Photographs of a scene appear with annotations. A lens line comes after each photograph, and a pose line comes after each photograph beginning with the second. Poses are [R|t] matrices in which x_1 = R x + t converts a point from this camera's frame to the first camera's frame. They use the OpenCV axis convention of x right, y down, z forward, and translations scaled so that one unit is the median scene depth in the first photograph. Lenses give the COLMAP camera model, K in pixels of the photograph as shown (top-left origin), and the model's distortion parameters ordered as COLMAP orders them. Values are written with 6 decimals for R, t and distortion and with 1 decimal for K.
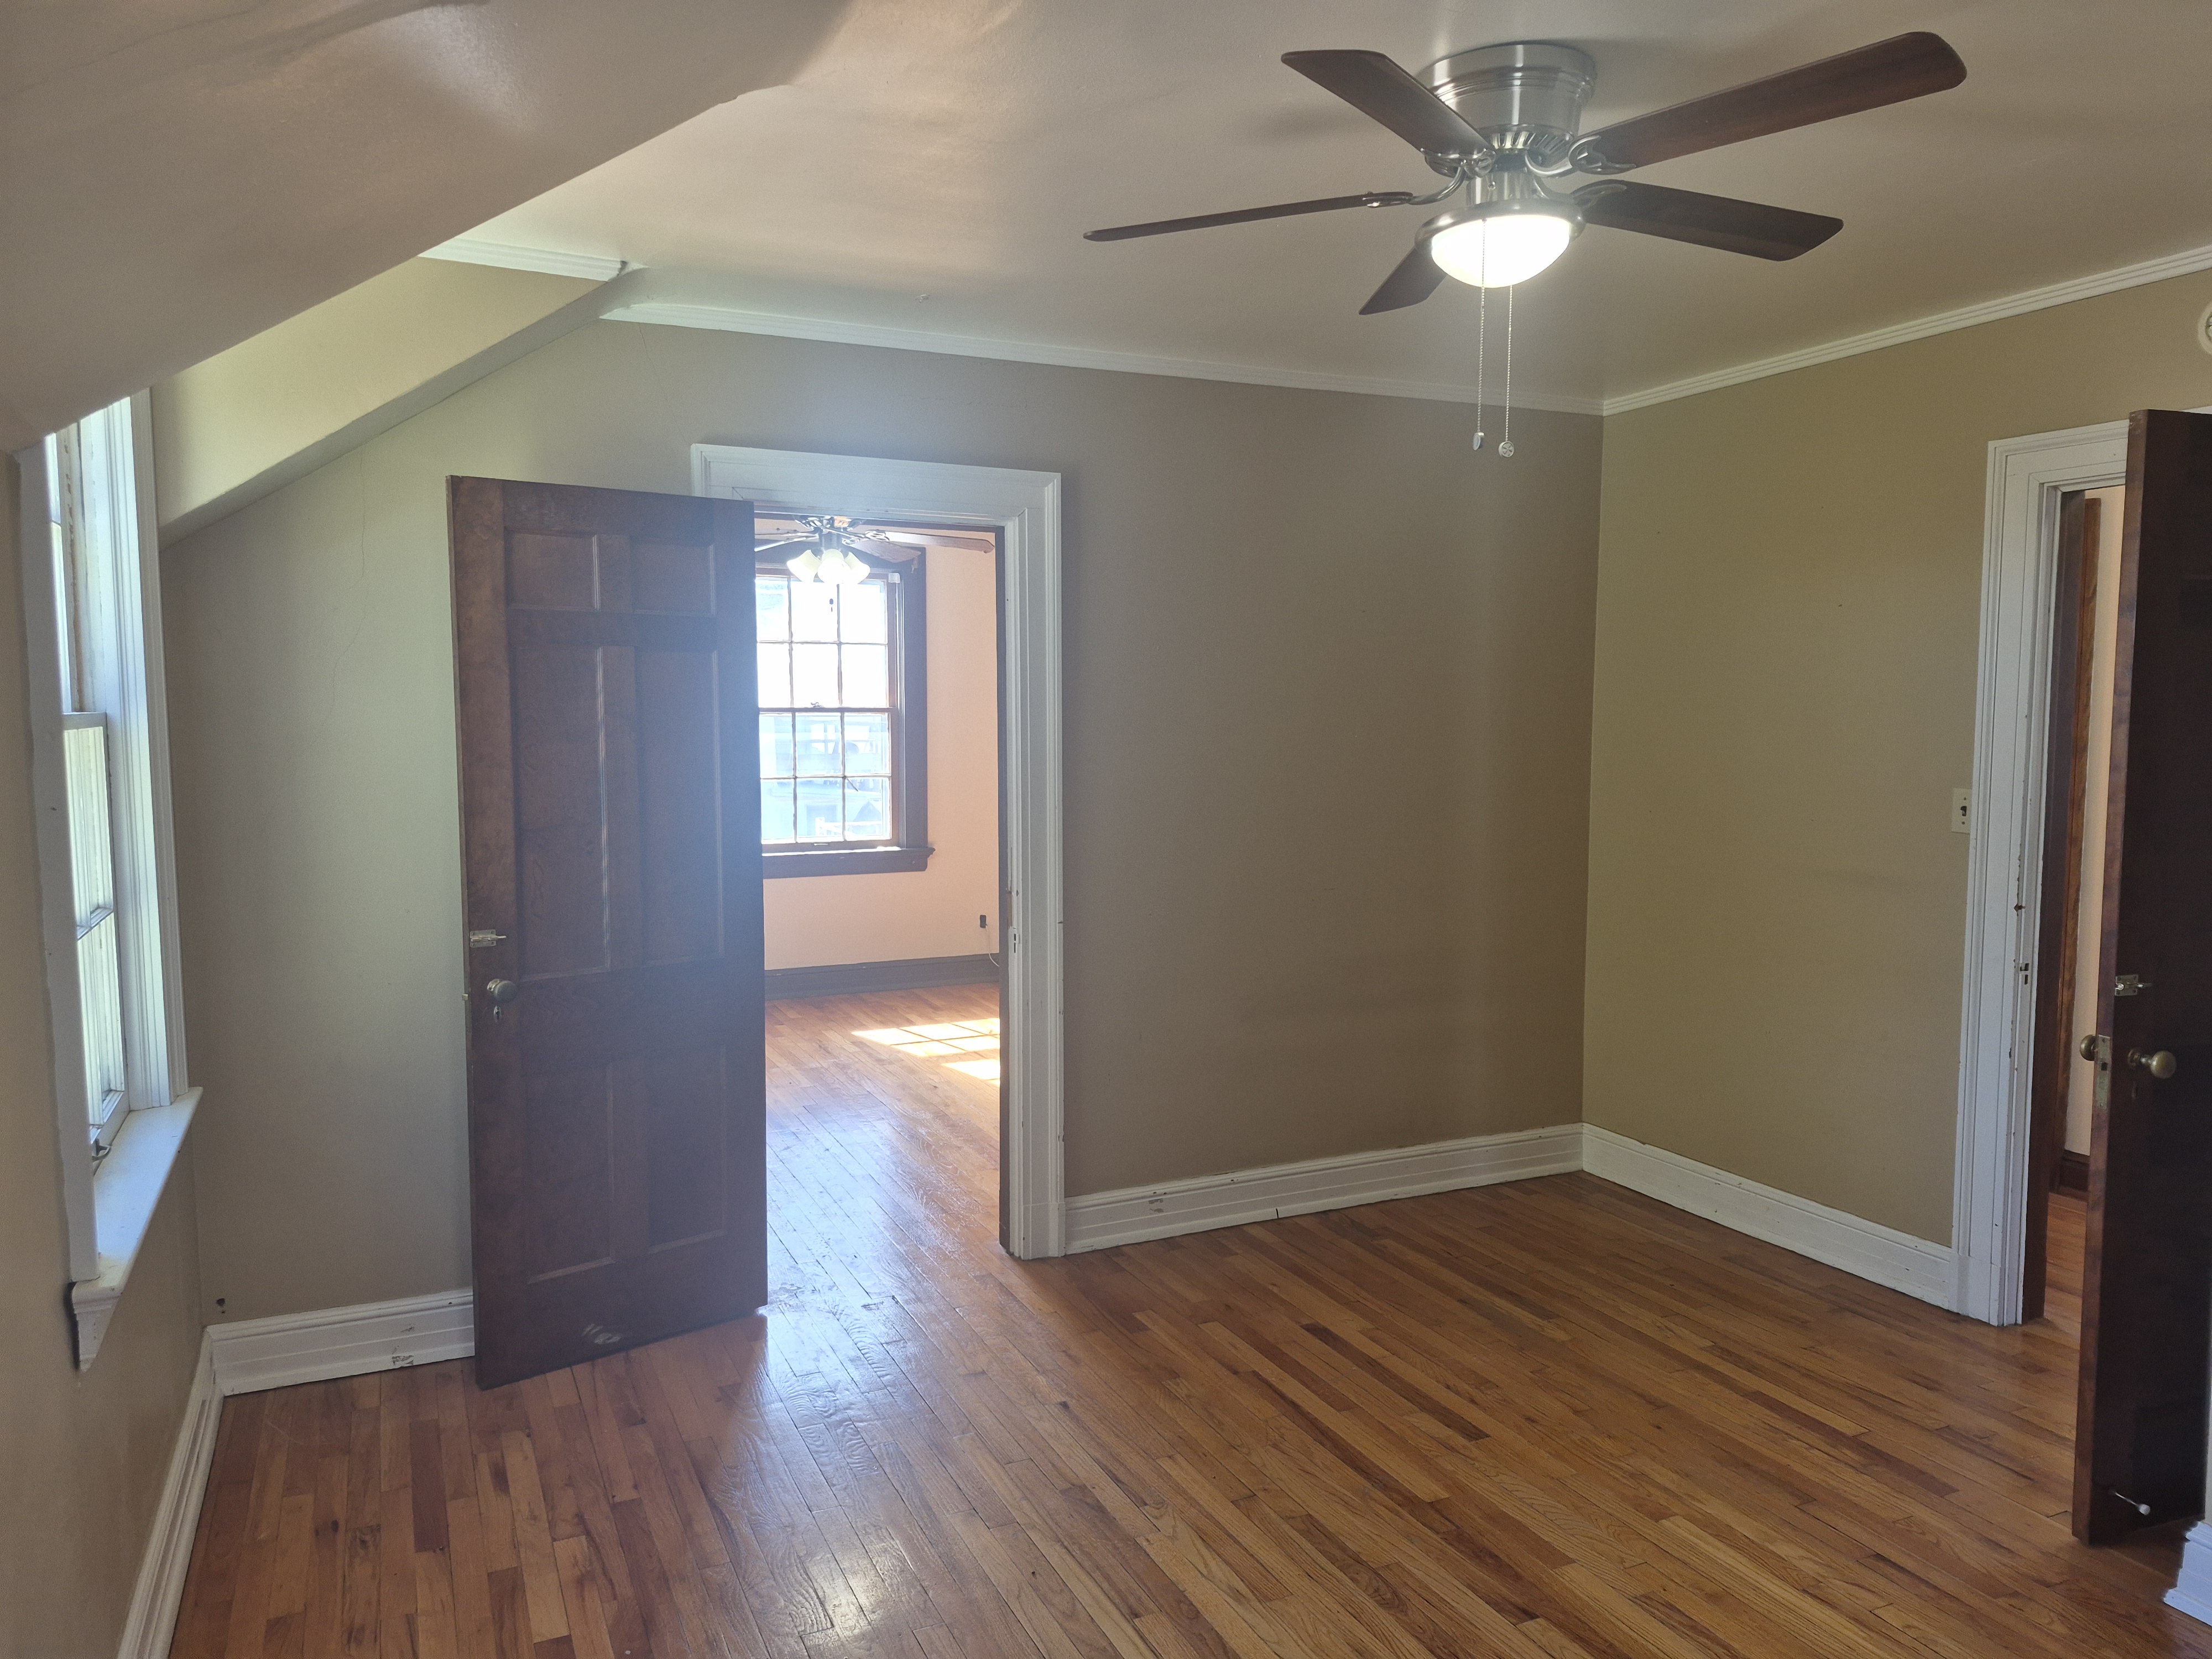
lens RADIAL K [[1529.7, 0, 1087.1], [0, 1529.7, 819.6], [0, 0, 1]] dist [0.009217, 0.000906]
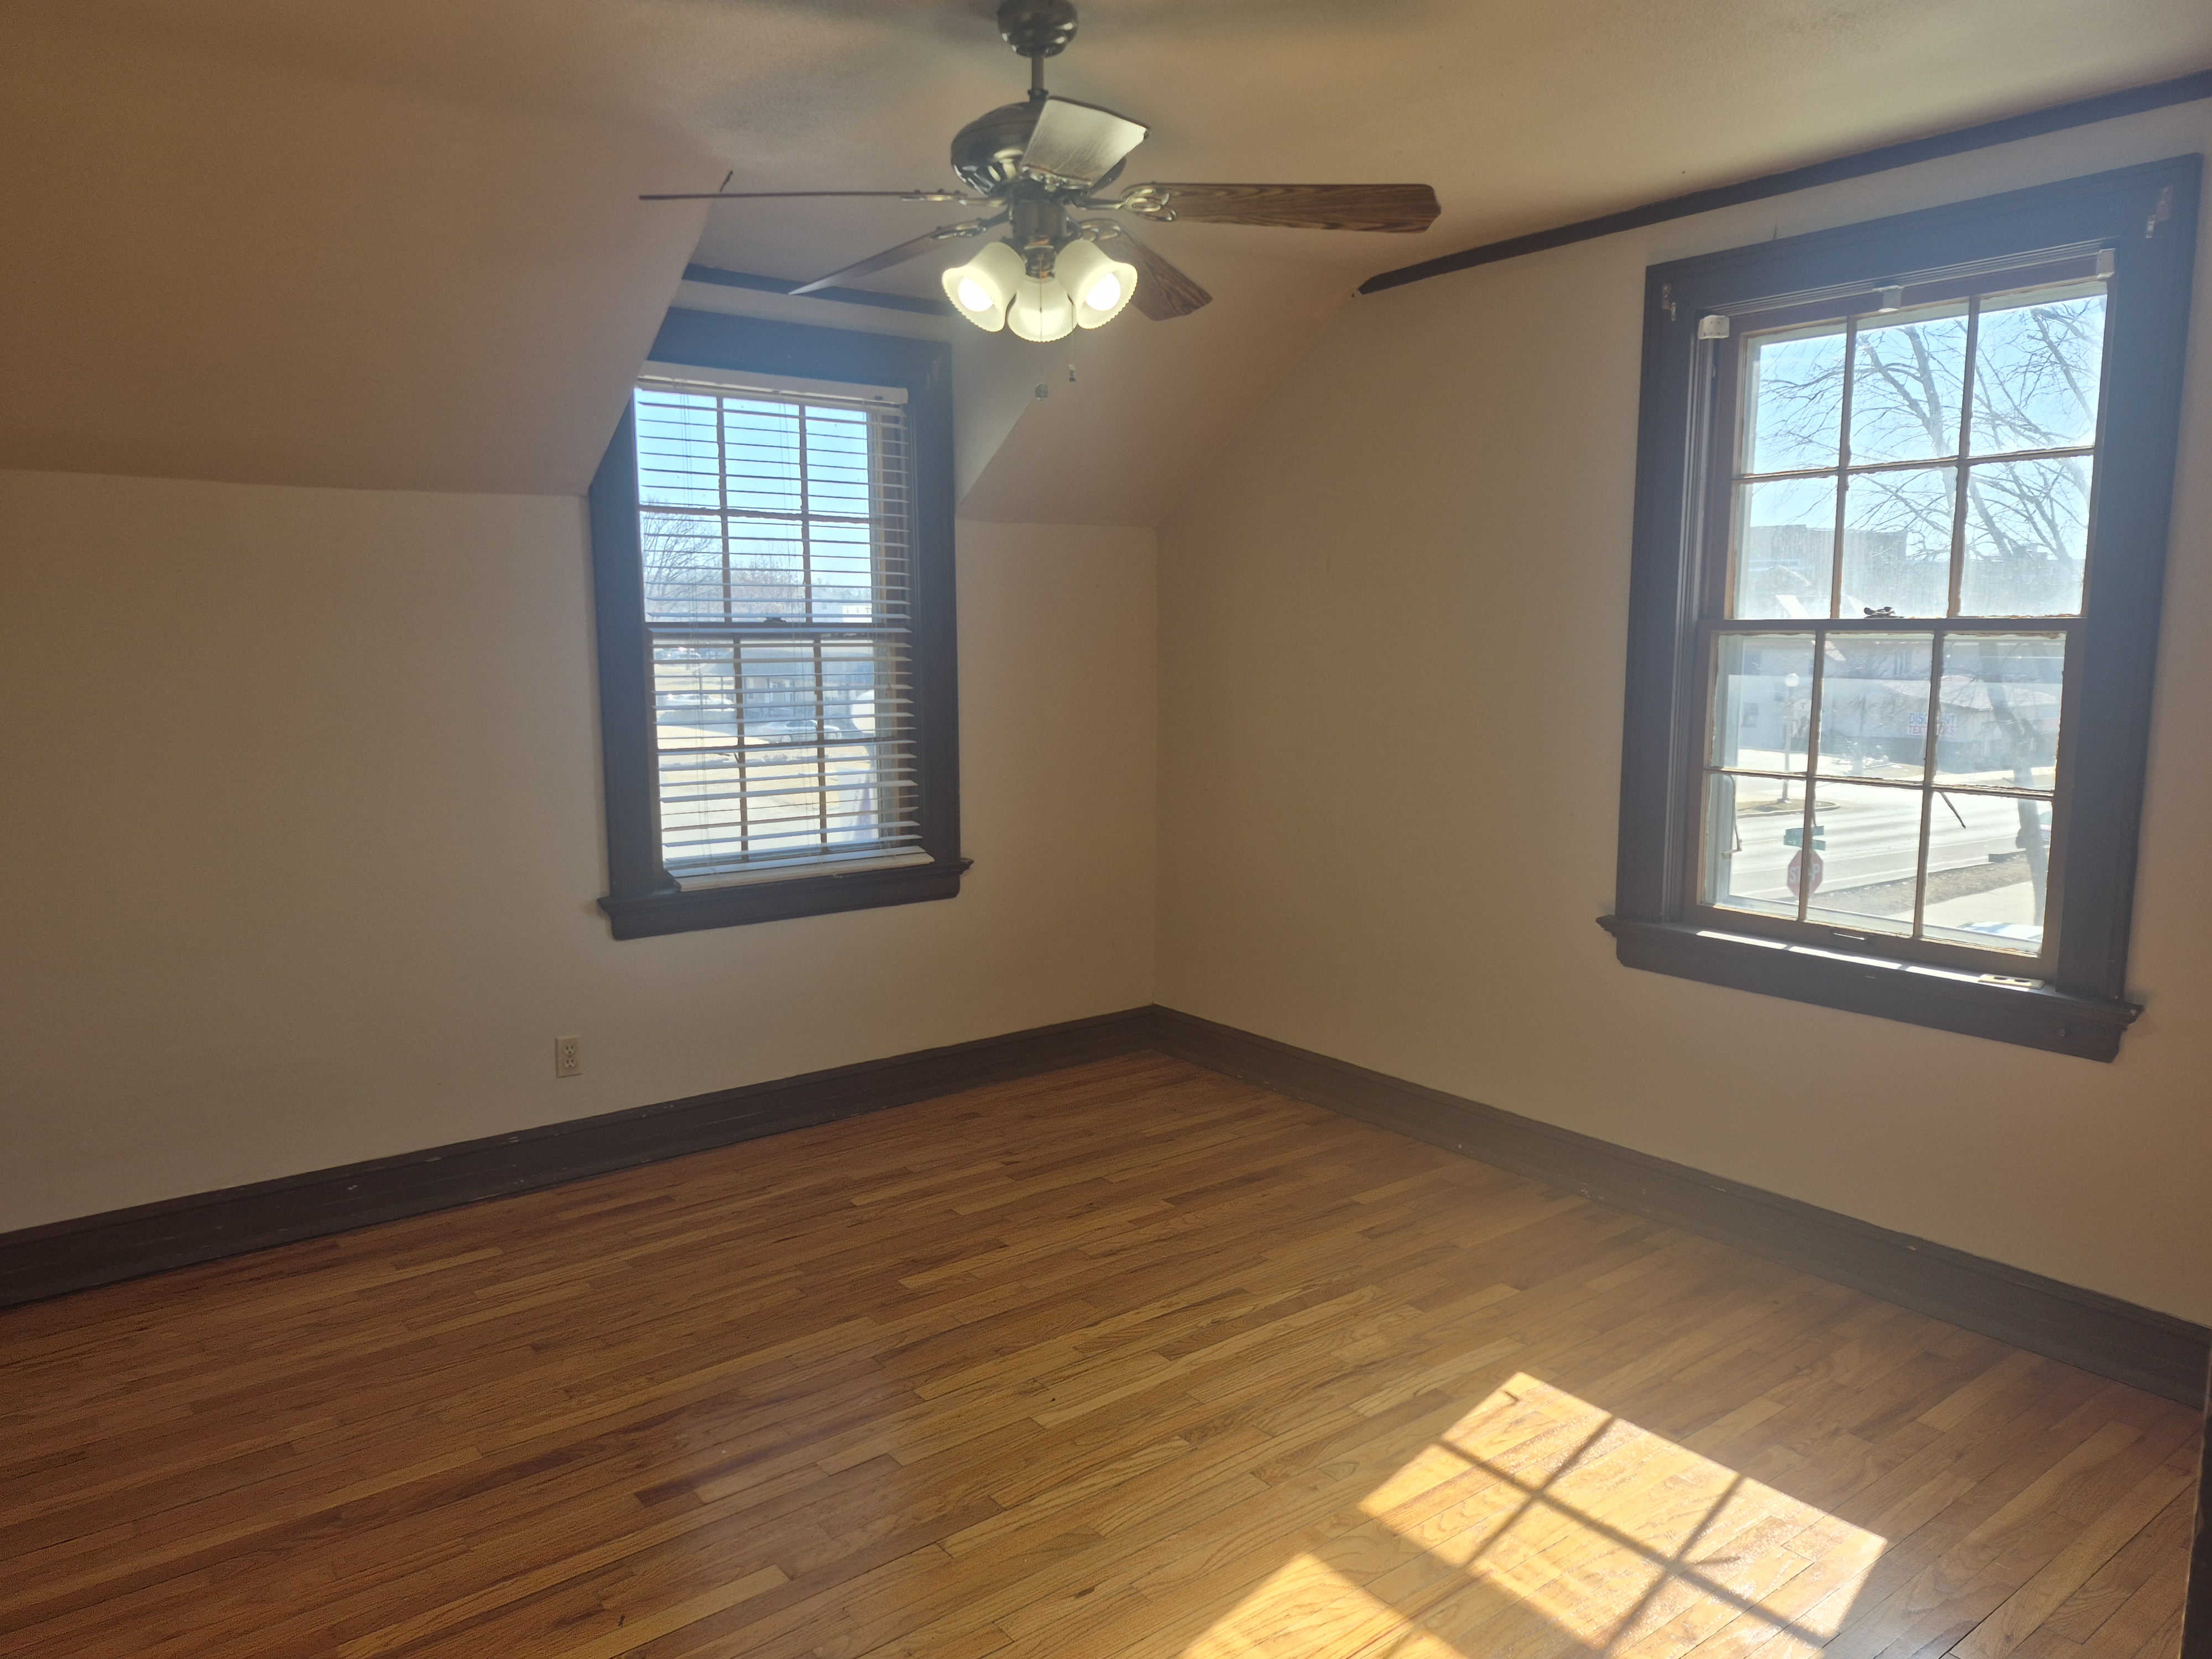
lens RADIAL K [[1529.7, 0, 1087.1], [0, 1529.7, 819.6], [0, 0, 1]] dist [0.009217, 0.000906]
pose [[0.230757, 0.129798, -0.964315, 0.501331], [-0.082308, 0.990114, 0.113574, -0.129035], [0.969524, 0.053162, 0.239159, 1.810657]]
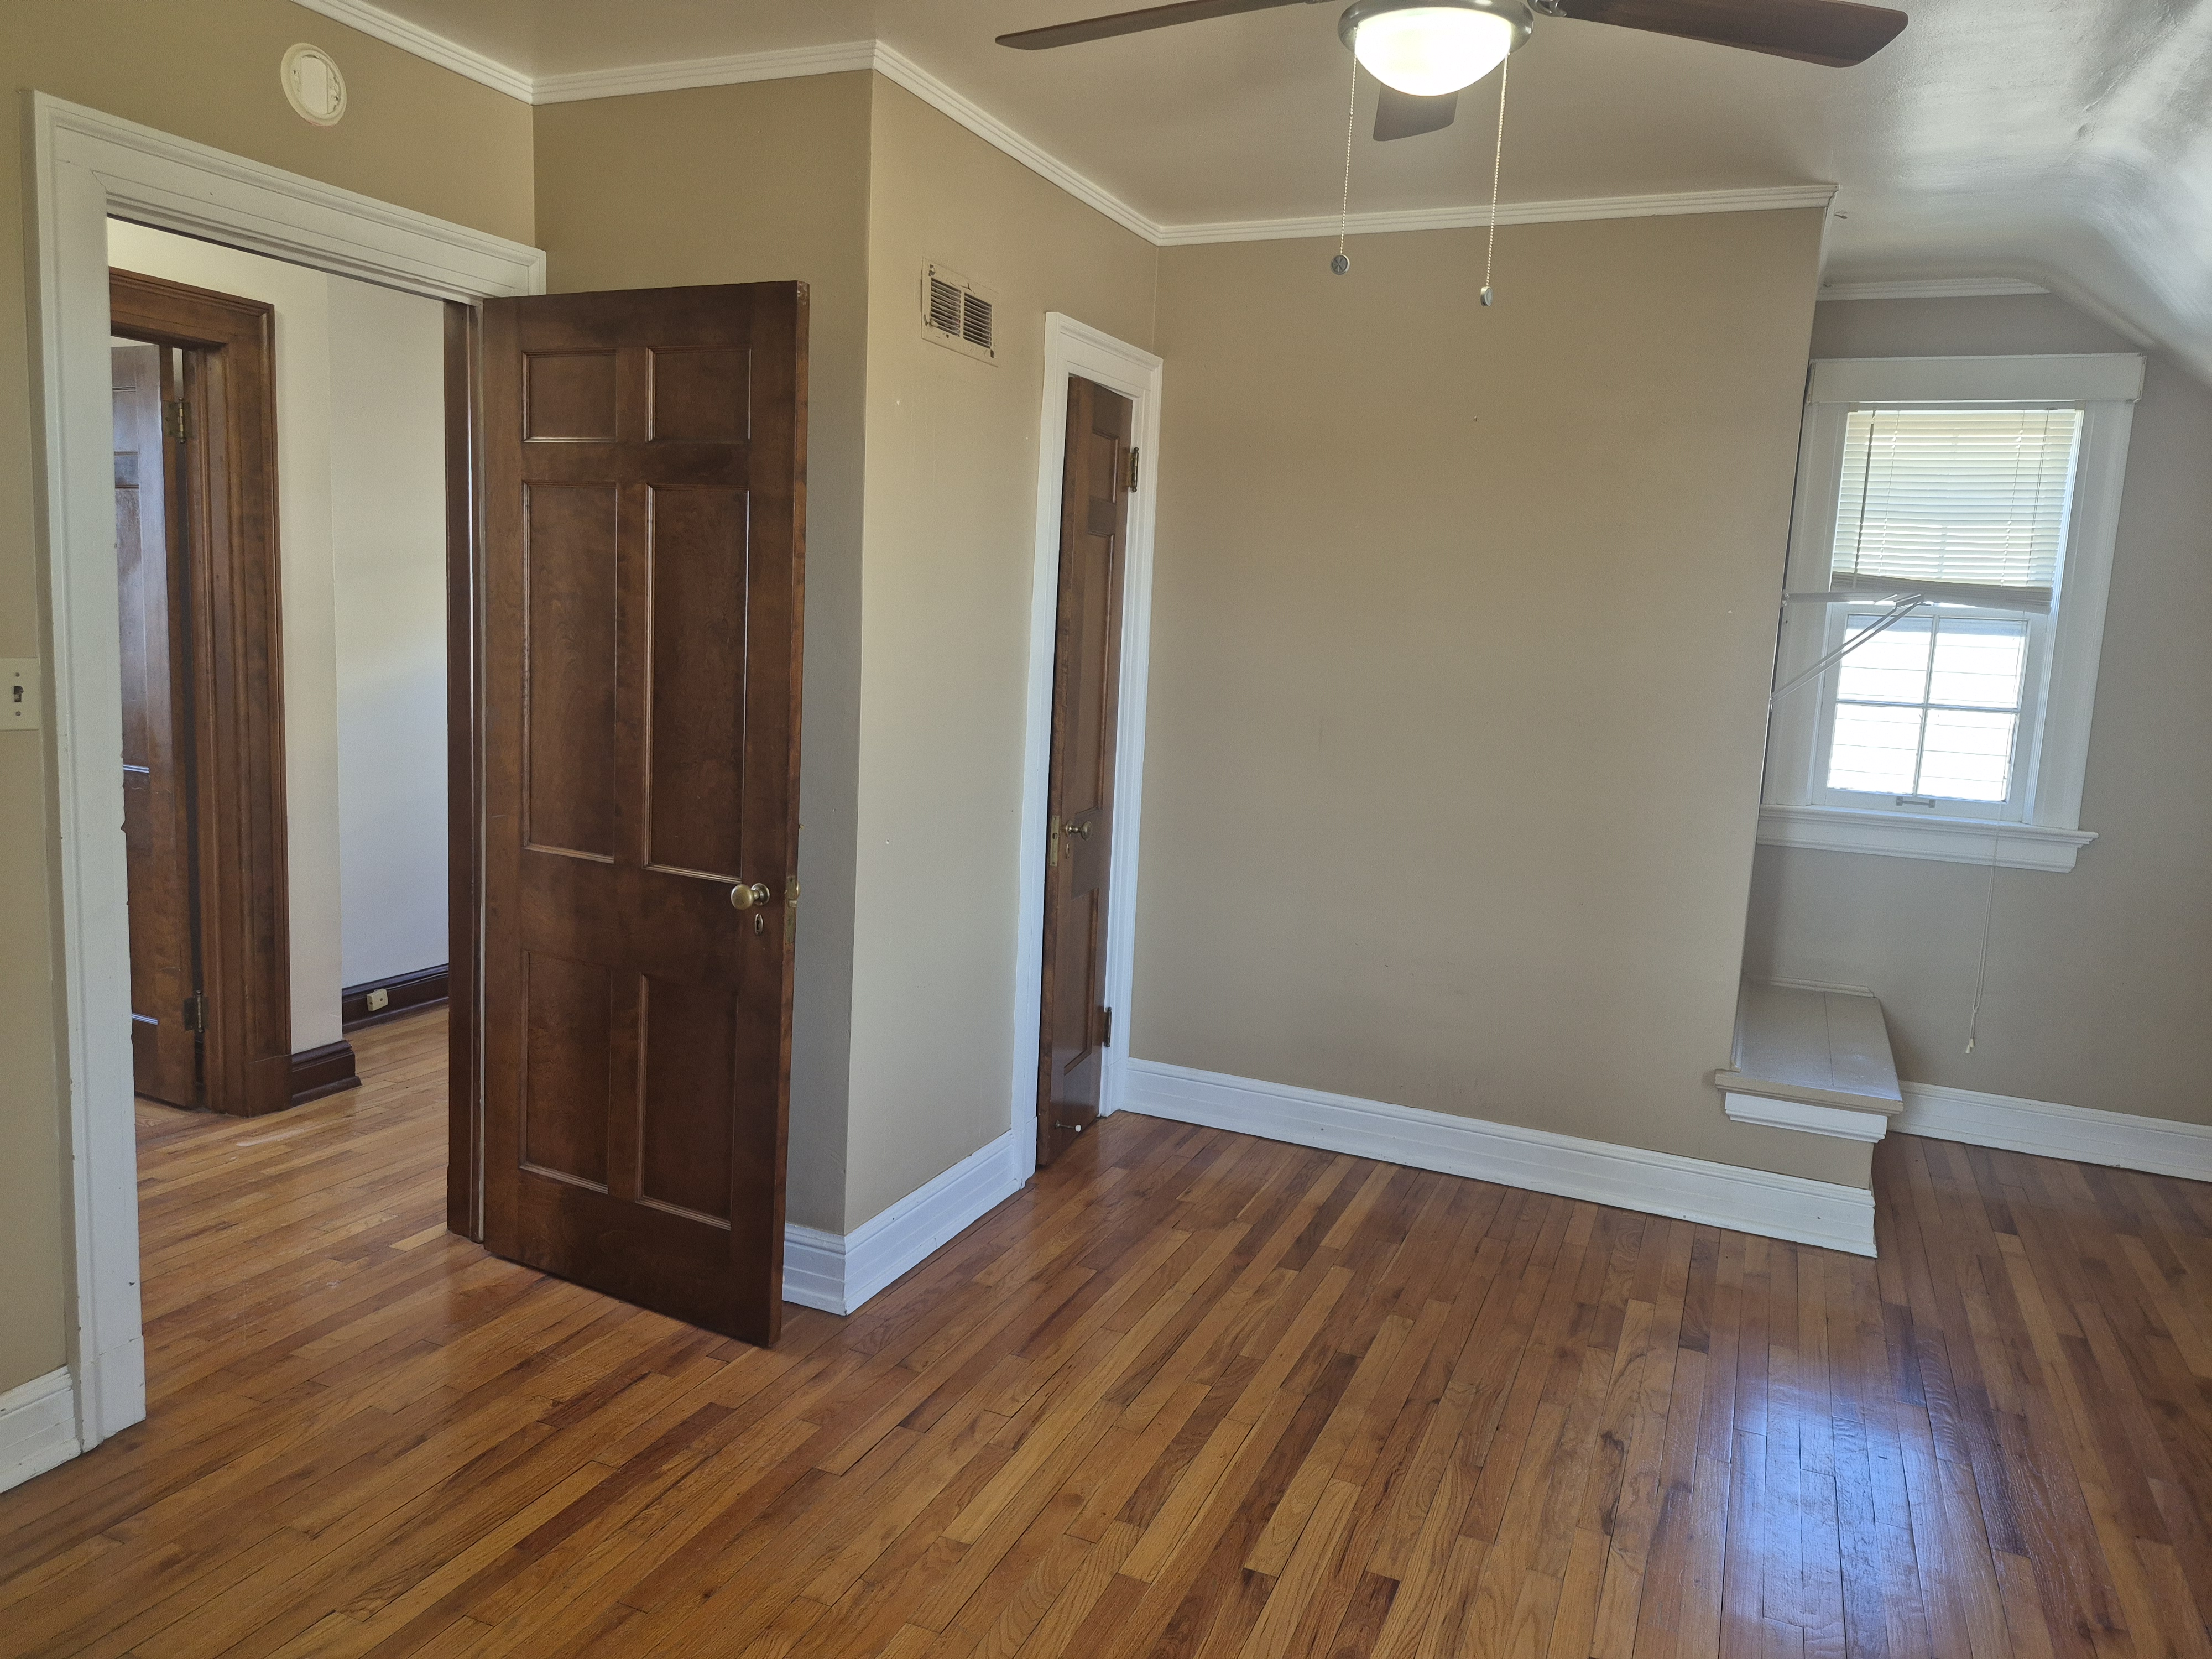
lens RADIAL K [[1529.7, 0, 1087.1], [0, 1529.7, 819.6], [0, 0, 1]] dist [0.009217, 0.000906]
pose [[-0.663764, -0.125719, 0.737301, -0.225784], [0.016615, 0.983051, 0.182580, -0.077712], [-0.747758, 0.133441, -0.650424, 1.380428]]
